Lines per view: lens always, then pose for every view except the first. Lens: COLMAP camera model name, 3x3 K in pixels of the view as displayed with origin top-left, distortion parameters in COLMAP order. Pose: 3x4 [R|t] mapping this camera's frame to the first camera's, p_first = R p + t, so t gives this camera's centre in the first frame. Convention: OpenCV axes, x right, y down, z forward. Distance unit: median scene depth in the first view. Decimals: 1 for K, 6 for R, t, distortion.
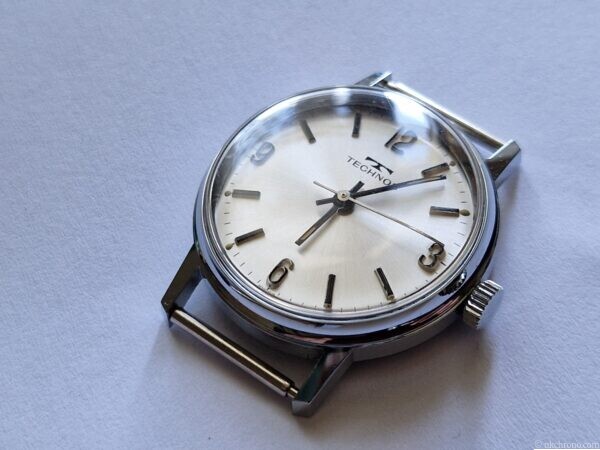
lens RADIAL K [[1274.6, 0, 282.3], [0, 1274.6, 224.7], [0, 0, 1]] dist [-0.010719, -0.235193]
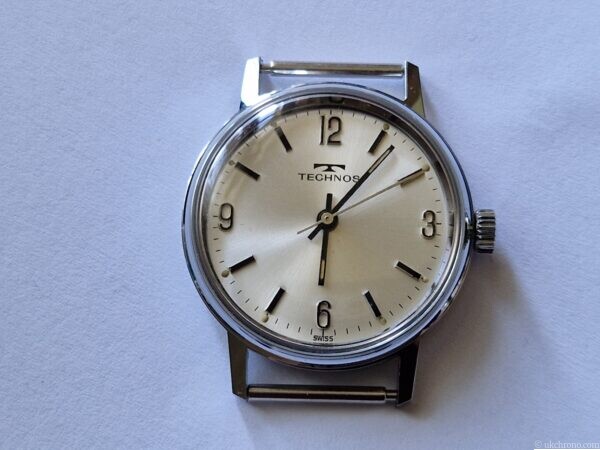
lens RADIAL K [[1274.6, 0, 282.3], [0, 1274.6, 224.7], [0, 0, 1]] dist [-0.010719, -0.235193]
pose [[0.800248, -0.578520, 0.157852, -0.146306], [0.475489, 0.772548, 0.420809, -0.466566], [-0.365395, -0.261695, 0.893310, 0.075182]]
